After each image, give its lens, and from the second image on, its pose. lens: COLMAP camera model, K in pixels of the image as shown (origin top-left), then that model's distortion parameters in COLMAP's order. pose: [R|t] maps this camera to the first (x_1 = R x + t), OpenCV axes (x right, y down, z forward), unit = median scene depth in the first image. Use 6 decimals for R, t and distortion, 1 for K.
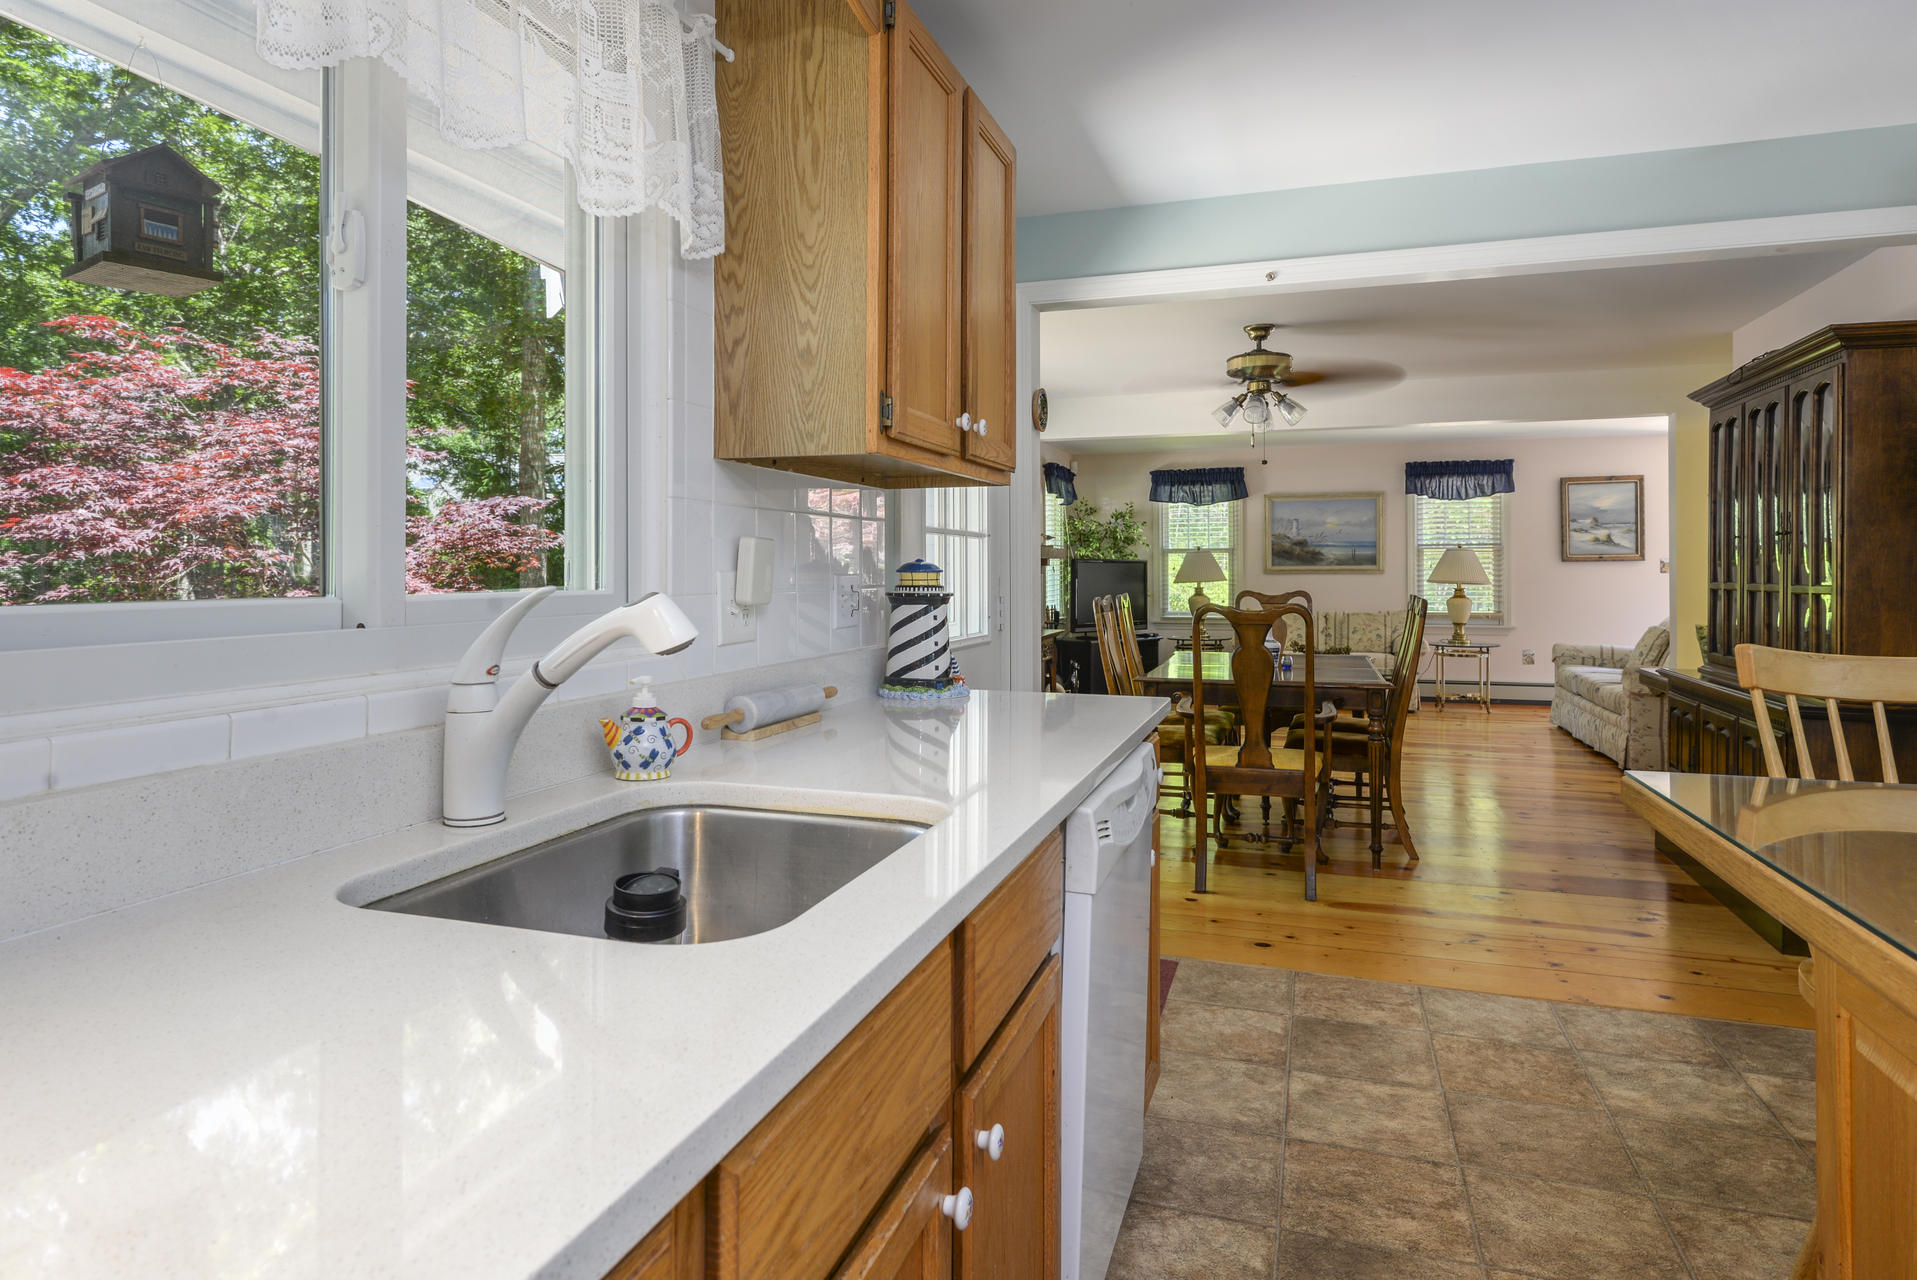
lens RADIAL K [[1091.6, 0, 937.7], [0, 1091.6, 568.9], [0, 0, 1]] dist [0.007541, -0.000156]
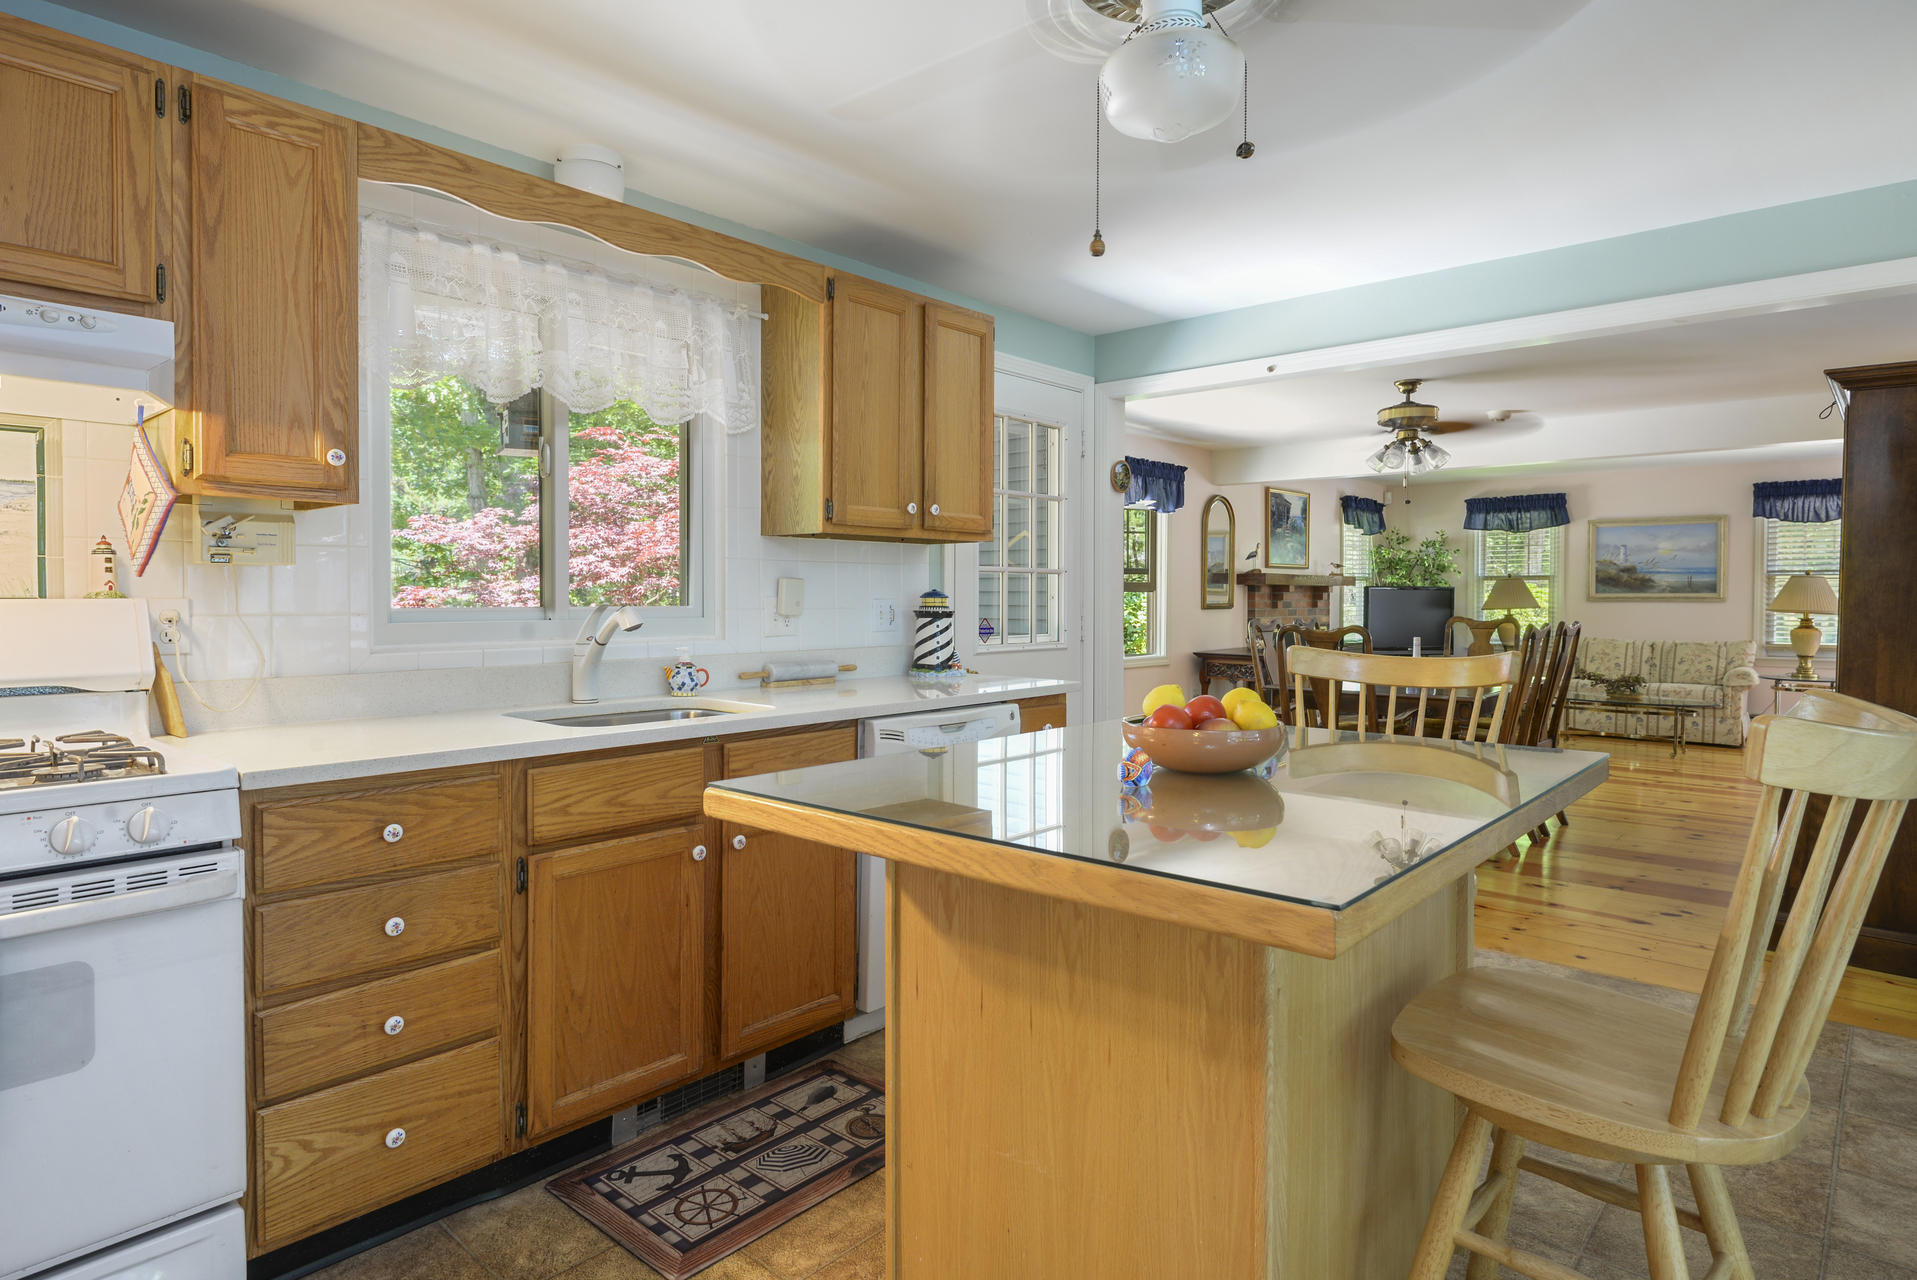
lens RADIAL K [[1060.1, 0, 958.9], [0, 1060.1, 609.6], [0, 0, 1]] dist [0.004027, -0.001620]
pose [[0.921471, 0.009027, -0.388342, 0.164362], [-0.003301, 0.999876, 0.015410, -0.000851], [0.388433, -0.012917, 0.921386, -0.107511]]
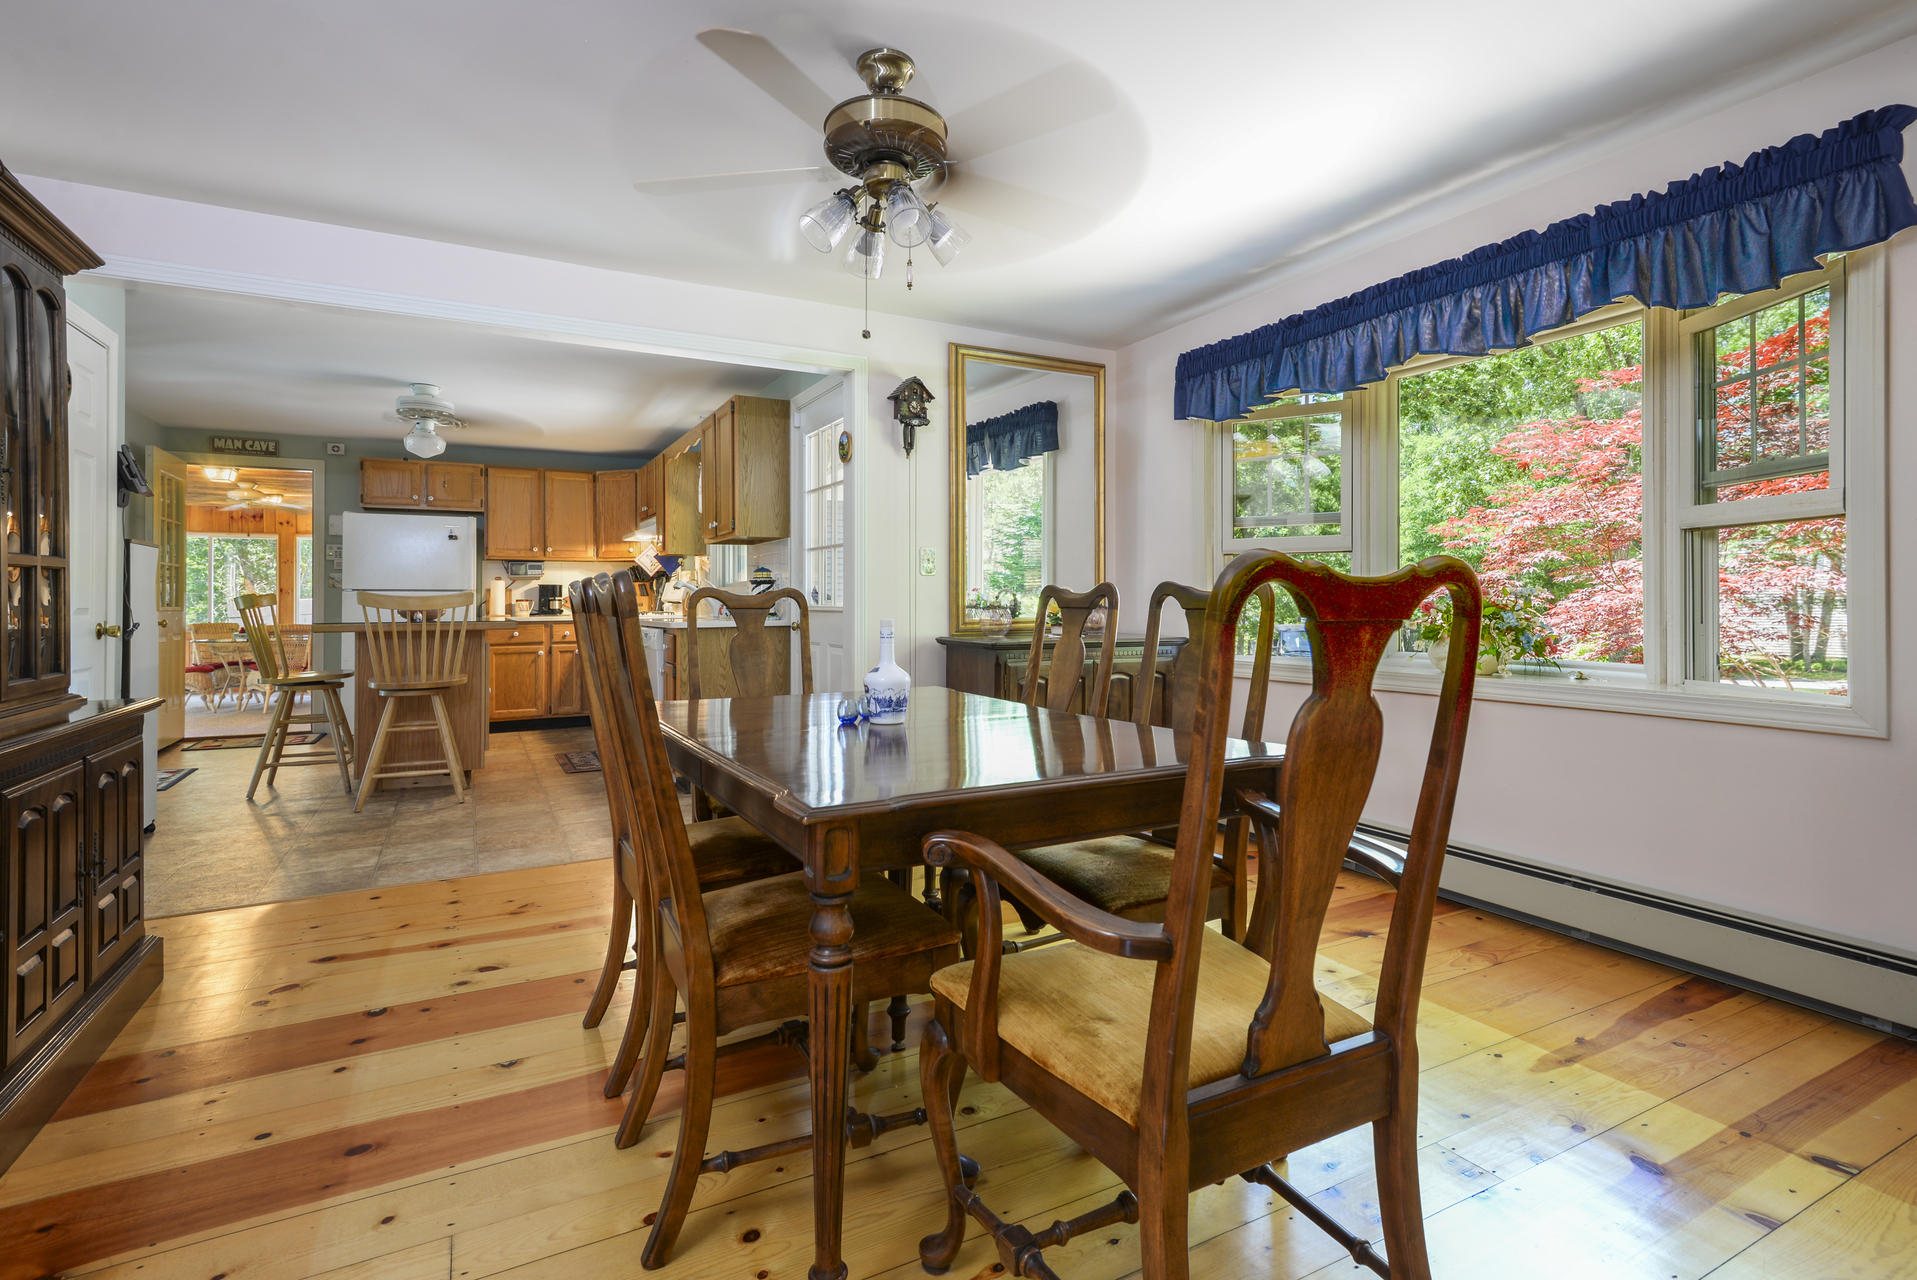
lens RADIAL K [[895.6, 0, 965.9], [0, 895.6, 597.5], [0, 0, 1]] dist [-0.000948, 0.000012]
pose [[-0.672632, -0.000402, -0.739977, 0.316948], [0.003909, 0.999984, -0.004096, 0.019022], [0.739967, -0.005648, -0.672619, 0.707123]]
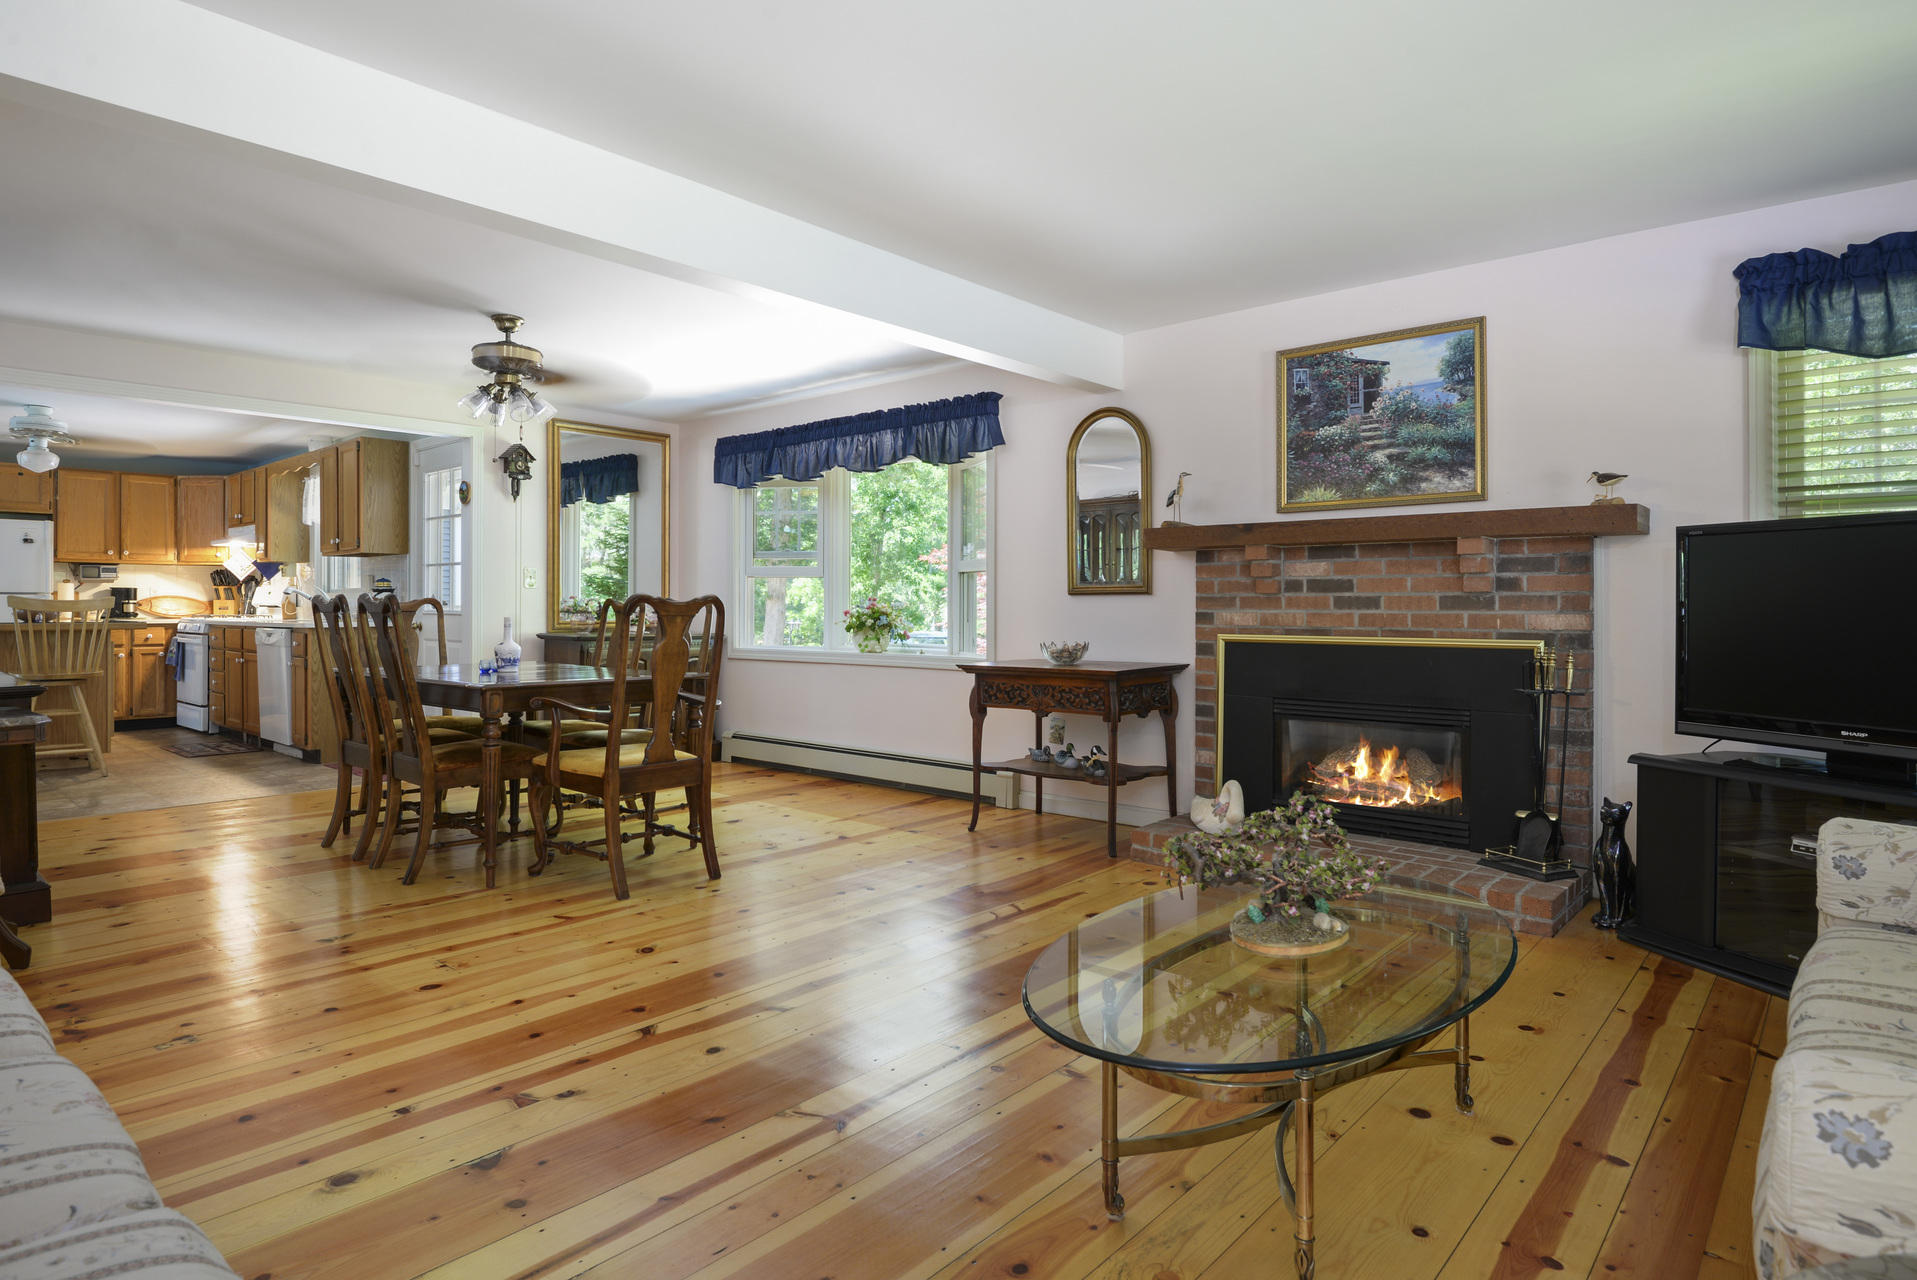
lens RADIAL K [[1046.9, 0, 955.6], [0, 1046.9, 607.5], [0, 0, 1]] dist [-0.020100, -0.001760]
pose [[-0.381582, 0.000675, -0.924335, 0.543781], [-0.001795, 0.999997, 0.001472, 0.017660], [0.924333, 0.002221, -0.381580, 0.930356]]
